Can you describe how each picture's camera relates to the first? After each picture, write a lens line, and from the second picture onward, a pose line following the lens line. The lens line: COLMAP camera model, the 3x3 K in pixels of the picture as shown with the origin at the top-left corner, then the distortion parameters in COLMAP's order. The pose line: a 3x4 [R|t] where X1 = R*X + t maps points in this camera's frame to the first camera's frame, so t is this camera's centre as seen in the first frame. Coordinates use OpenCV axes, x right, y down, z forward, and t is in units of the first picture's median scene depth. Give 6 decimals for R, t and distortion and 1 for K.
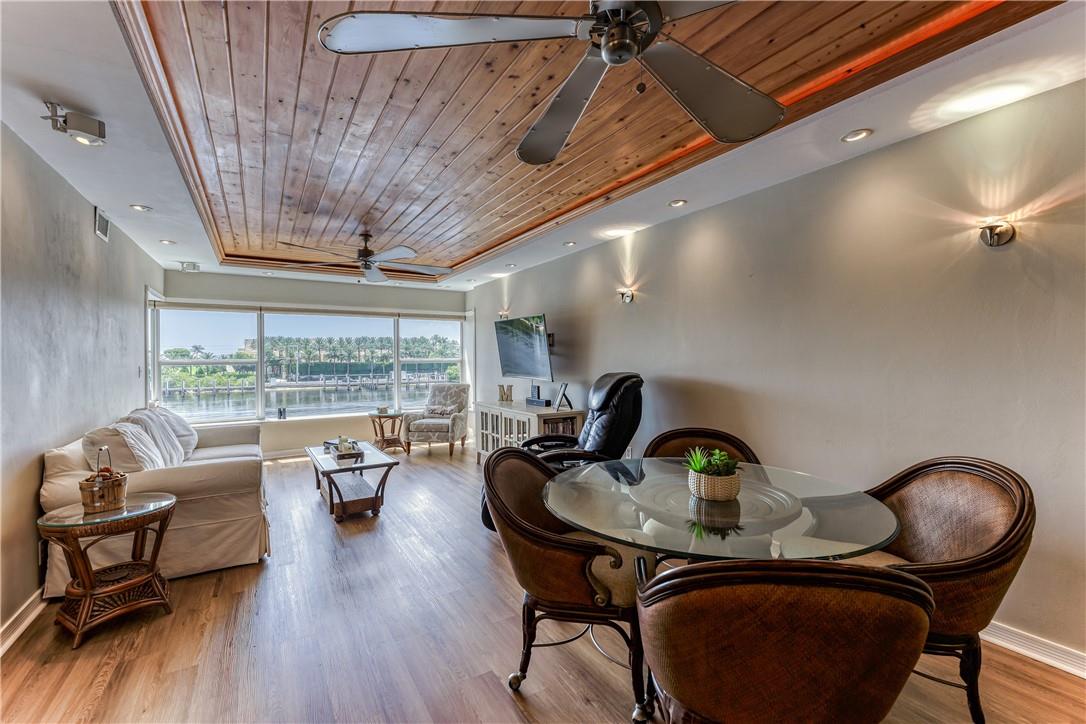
lens RADIAL K [[457.7, 0, 542.9], [0, 457.7, 358.9], [0, 0, 1]] dist [0.002186, 0.000087]
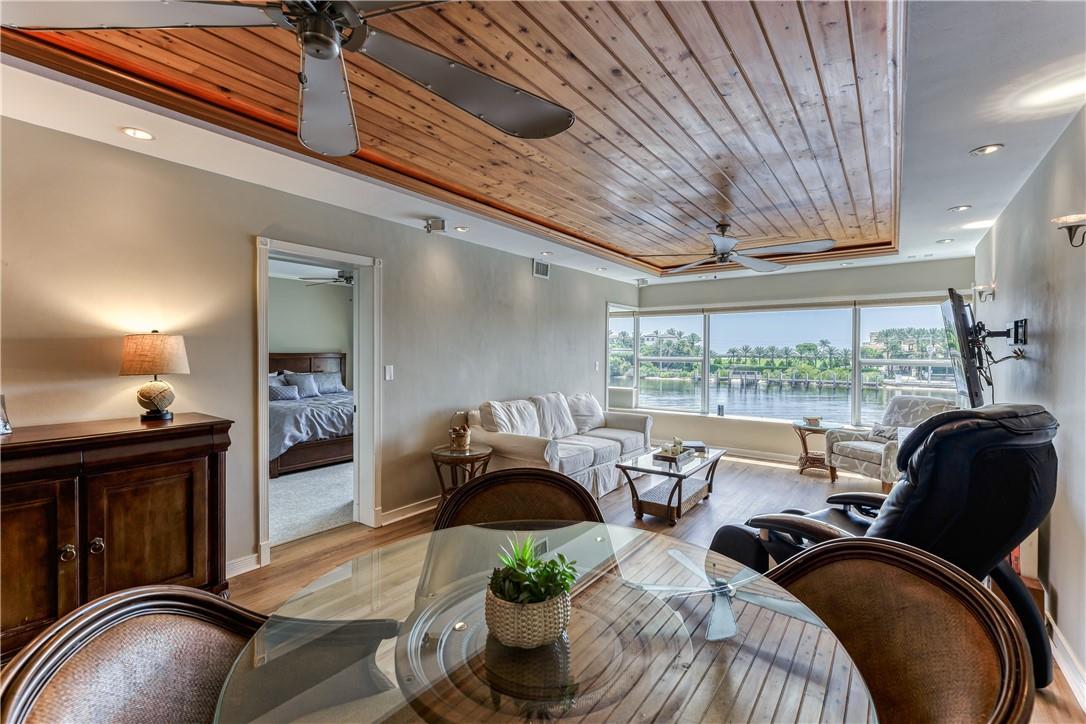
lens RADIAL K [[470.9, 0, 540.1], [0, 470.9, 354.1], [0, 0, 1]] dist [0.002466, 0.000008]
pose [[0.364399, 0.010875, -0.931179, 0.265686], [-0.008222, 0.999930, 0.008460, -0.012543], [0.931206, 0.004574, 0.364463, 0.232549]]
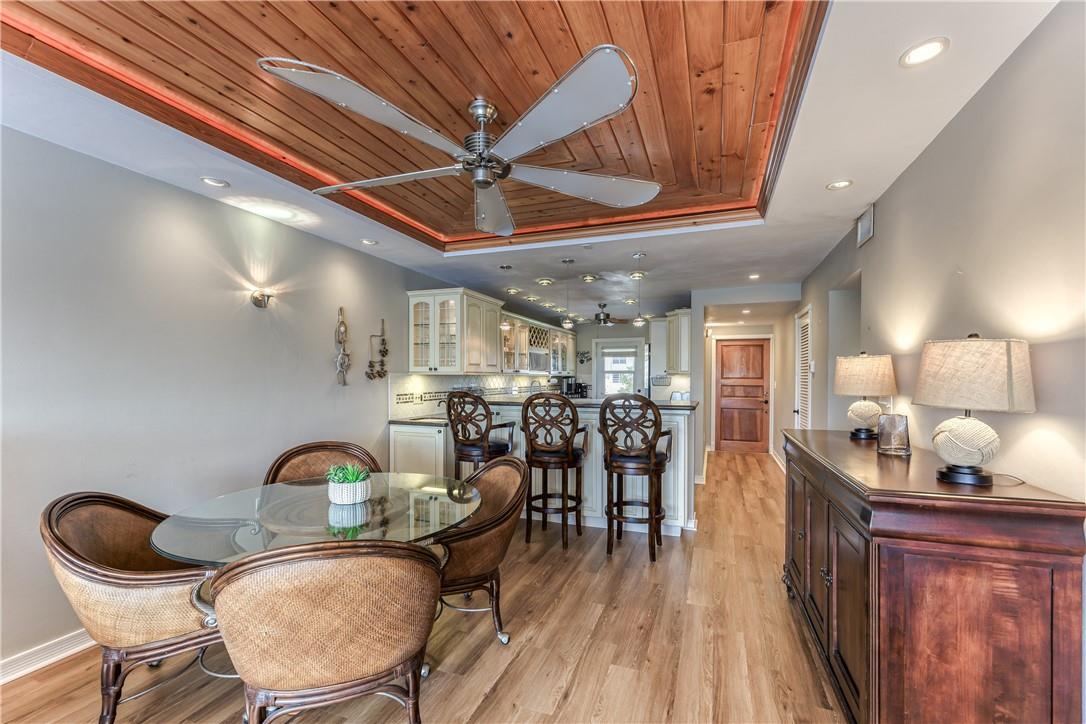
lens RADIAL K [[451.3, 0, 550.6], [0, 451.3, 383.9], [0, 0, 1]] dist [0.001191, 0.000036]
pose [[-0.616912, -0.010329, 0.786965, -0.248302], [0.001930, 0.999891, 0.014636, -0.005047], [-0.787030, 0.010548, -0.616825, 0.379138]]
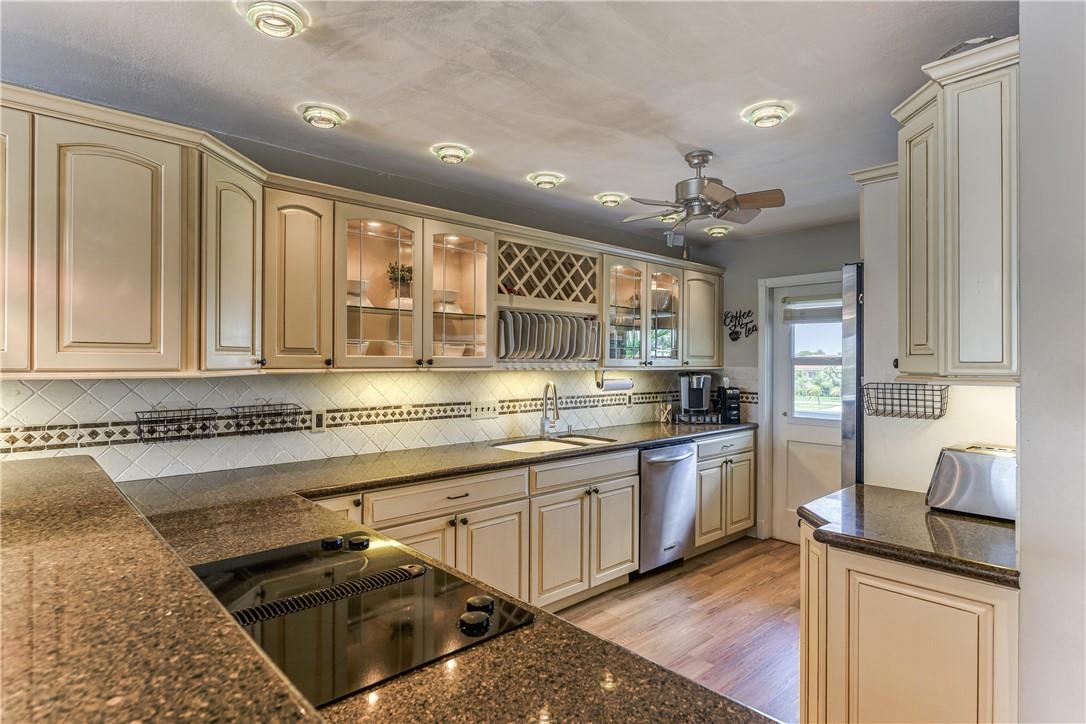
lens RADIAL K [[576.6, 0, 539.9], [0, 576.6, 358.0], [0, 0, 1]] dist [-0.000735, -0.000255]
pose [[-0.184572, 0.009510, 0.982773, 0.106415], [-0.001301, 0.999950, -0.009920, -0.016824], [-0.982818, -0.003110, -0.184551, -0.173558]]
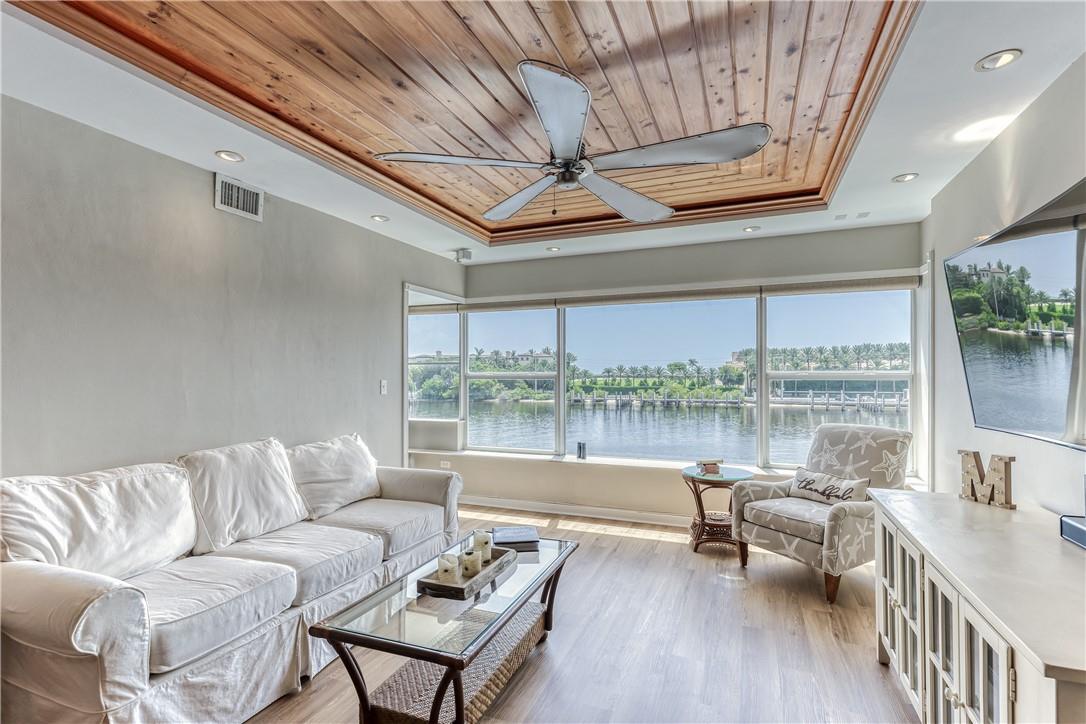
lens RADIAL K [[517.4, 0, 538.8], [0, 517.4, 375.6], [0, 0, 1]] dist [0.000942, 0.000221]
pose [[0.587460, 0.006605, -0.809226, 0.024741], [-0.001167, 0.999973, 0.007314, 0.000488], [0.809252, -0.003352, 0.587452, 0.484135]]
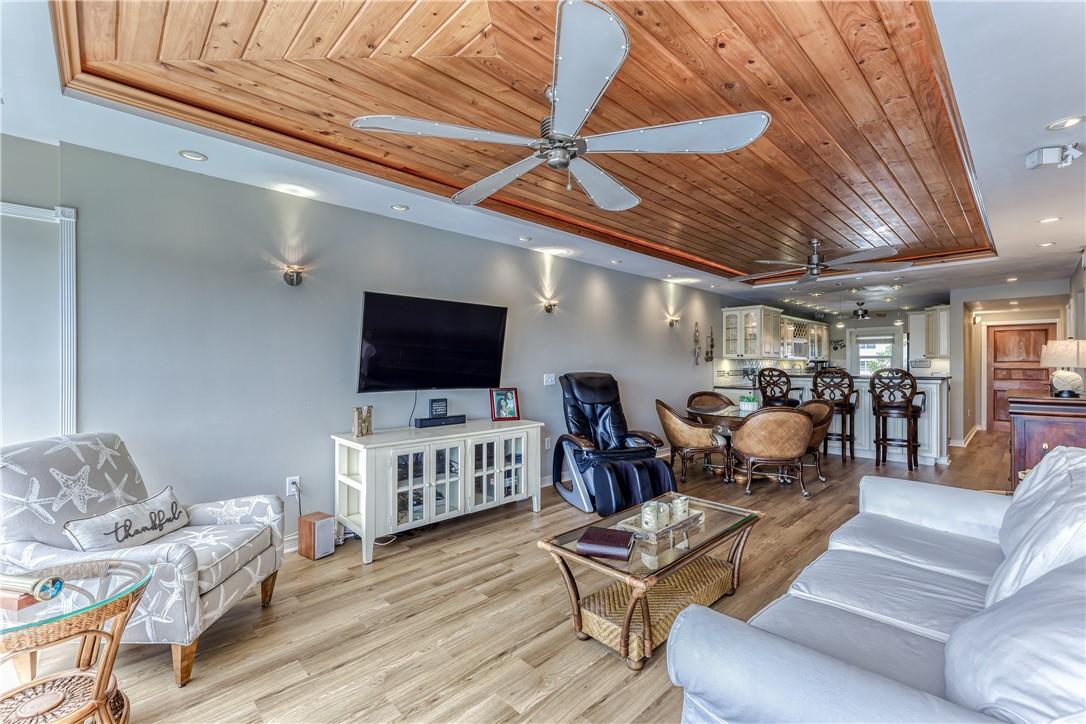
lens RADIAL K [[461.0, 0, 540.0], [0, 461.0, 366.8], [0, 0, 1]] dist [0.002510, 0.000212]
pose [[-0.203661, -0.000610, 0.979041, -0.614081], [0.003048, 0.999995, 0.001257, 0.007293], [-0.979037, 0.003241, -0.203658, 0.816597]]
